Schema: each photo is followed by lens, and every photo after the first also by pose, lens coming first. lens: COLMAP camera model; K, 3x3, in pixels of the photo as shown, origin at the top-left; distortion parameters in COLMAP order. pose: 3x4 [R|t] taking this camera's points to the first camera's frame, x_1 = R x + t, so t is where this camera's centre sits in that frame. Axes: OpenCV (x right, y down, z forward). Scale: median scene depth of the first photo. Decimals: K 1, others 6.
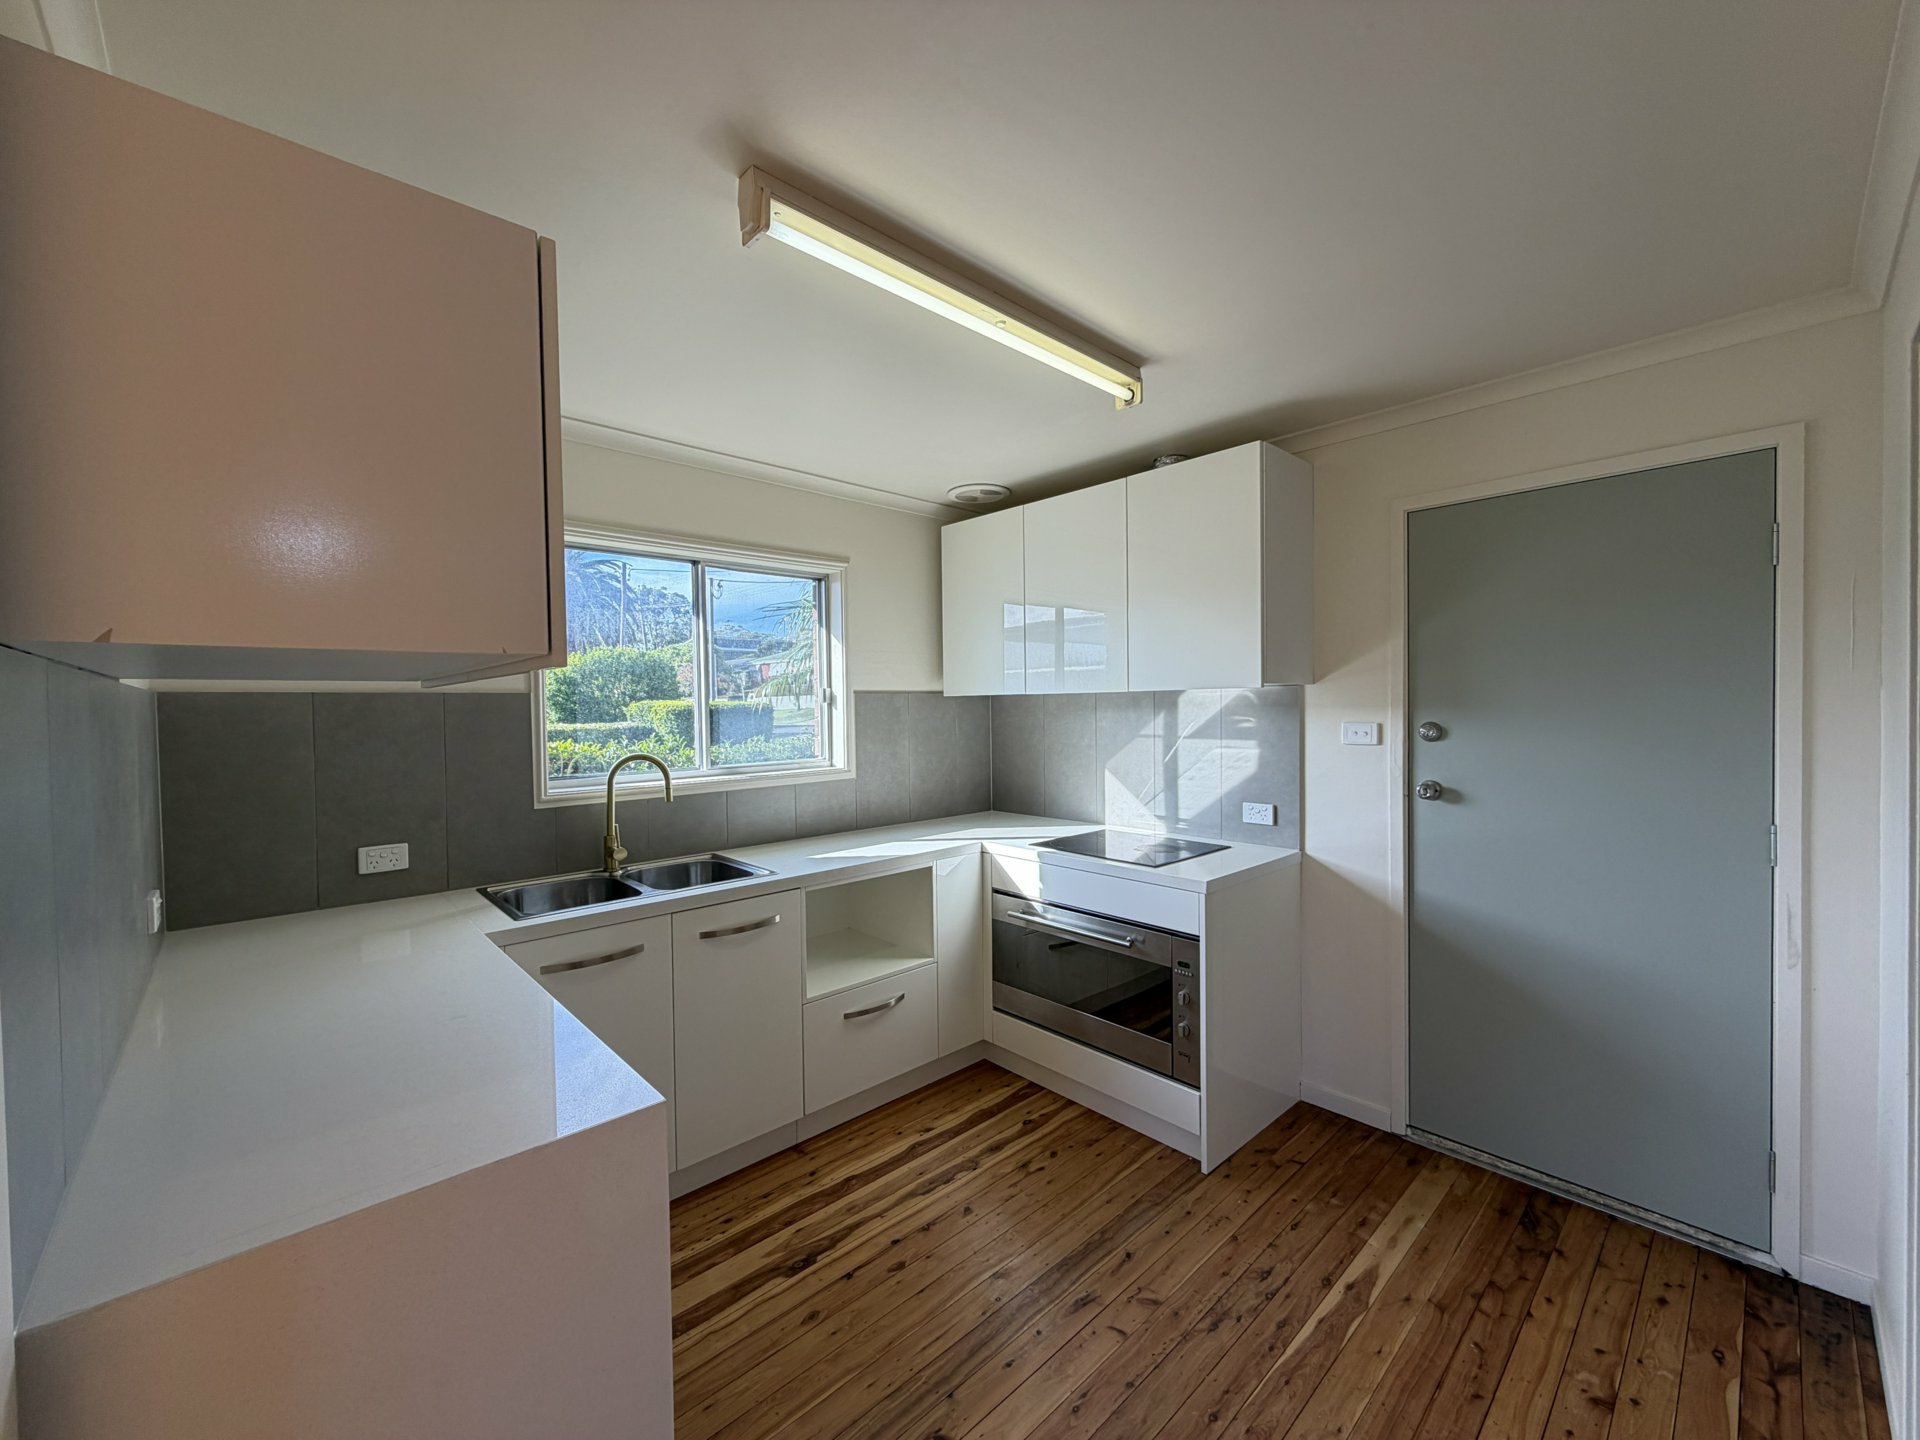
lens RADIAL K [[765.9, 0, 956.2], [0, 765.9, 717.9], [0, 0, 1]] dist [0.003006, -0.000456]
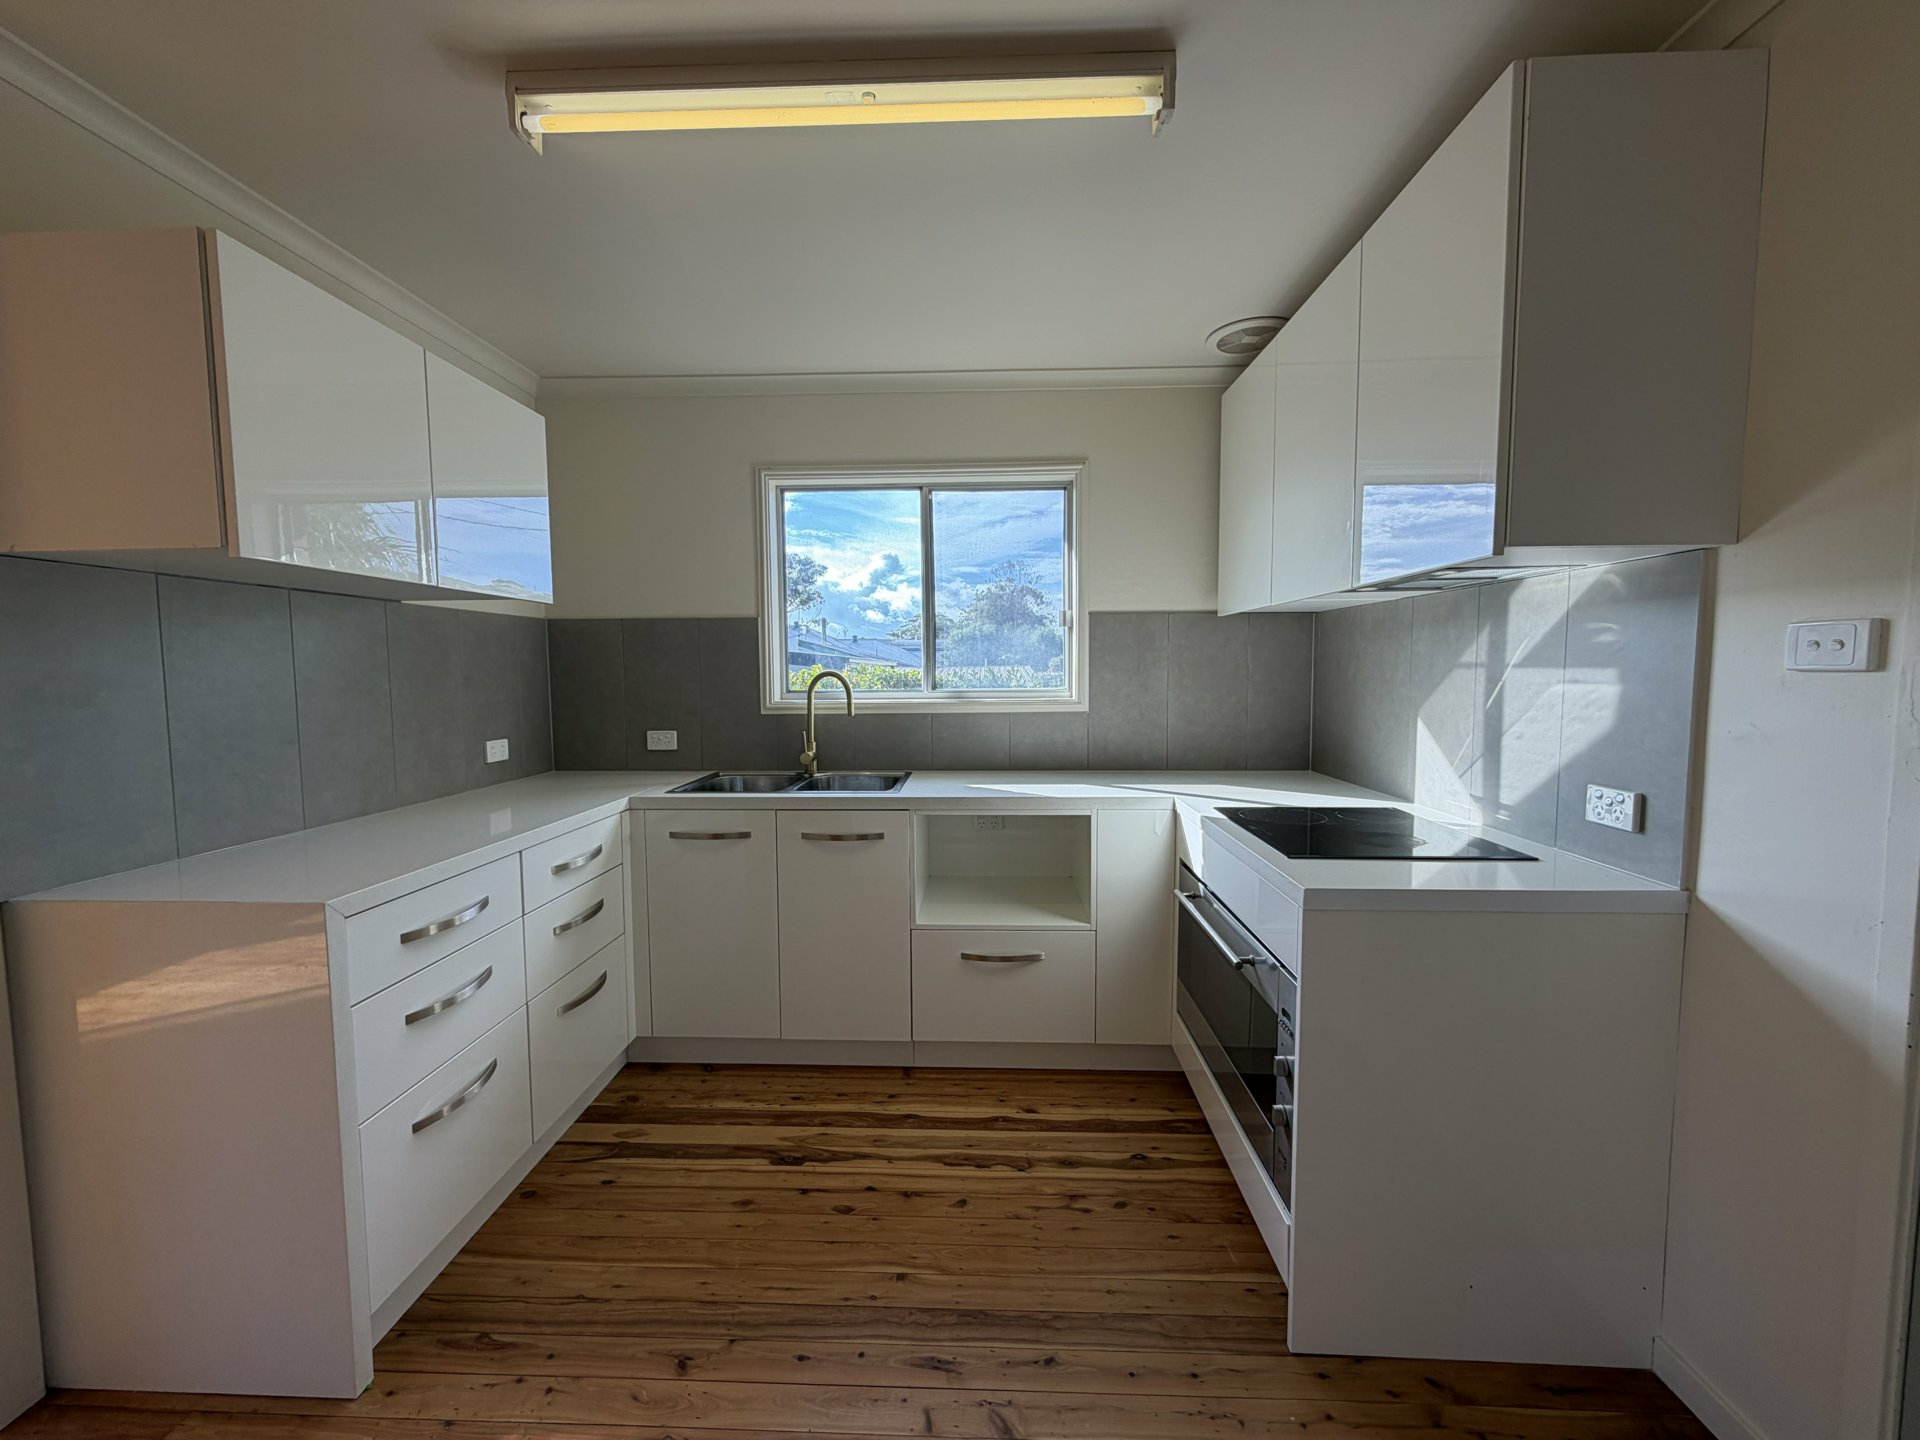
lens RADIAL K [[765.9, 0, 957.8], [0, 765.9, 720.0], [0, 0, 1]] dist [0.003006, -0.000456]
pose [[0.704147, 0.056874, -0.707773, 0.479321], [-0.014067, 0.997709, 0.066177, 0.039609], [0.709915, -0.036642, 0.703333, 0.339033]]
